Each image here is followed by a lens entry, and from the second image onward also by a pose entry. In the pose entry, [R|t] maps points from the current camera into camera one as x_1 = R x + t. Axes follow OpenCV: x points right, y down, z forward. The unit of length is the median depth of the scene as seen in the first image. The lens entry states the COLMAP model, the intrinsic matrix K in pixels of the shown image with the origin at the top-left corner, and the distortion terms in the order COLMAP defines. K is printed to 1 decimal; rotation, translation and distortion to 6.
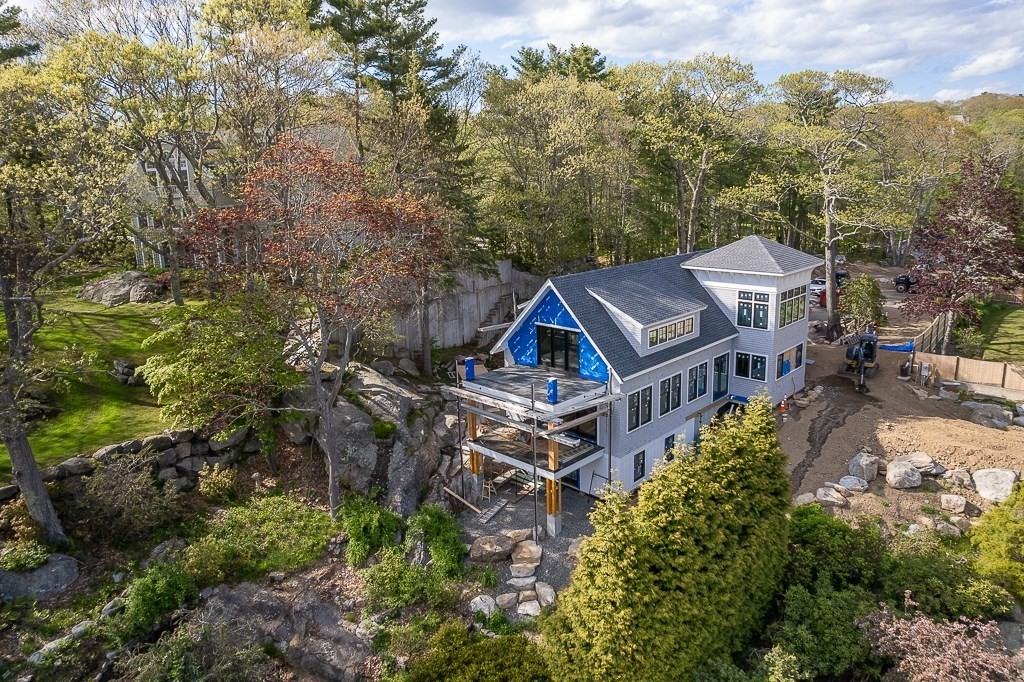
lens RADIAL K [[646.5, 0, 530.8], [0, 646.5, 283.4], [0, 0, 1]] dist [-0.038907, 0.030266]
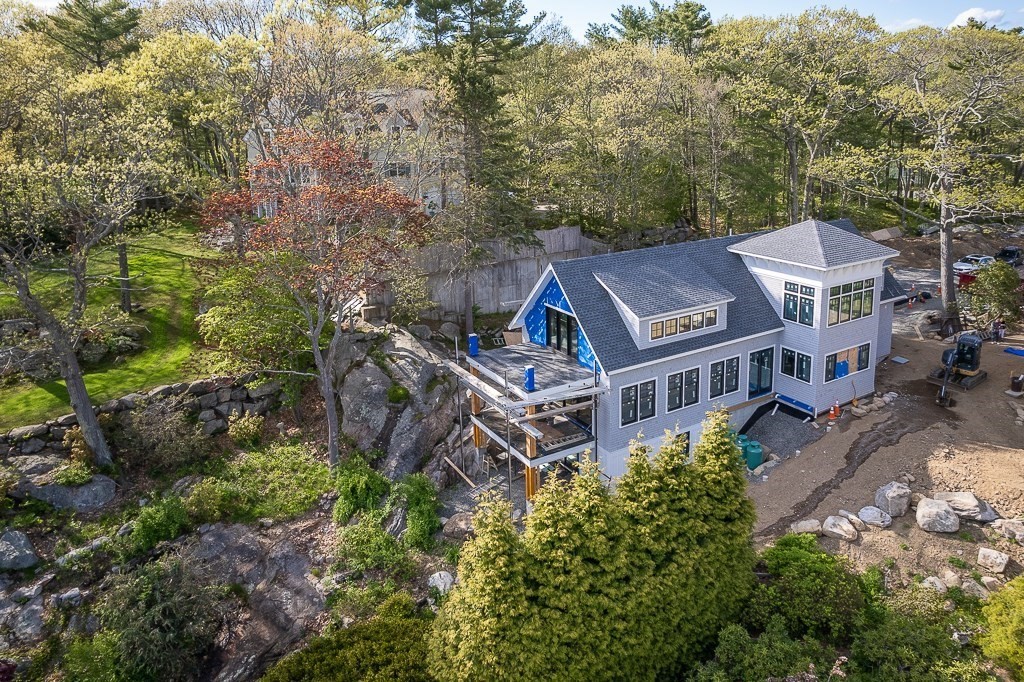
lens RADIAL K [[658.0, 0, 513.2], [0, 658.0, 216.5], [0, 0, 1]] dist [-0.013832, 0.003478]
pose [[0.966612, 0.042500, -0.252697, 0.238118], [-0.046780, 0.998845, -0.010951, -0.068817], [0.251940, 0.022406, 0.967484, -0.006583]]
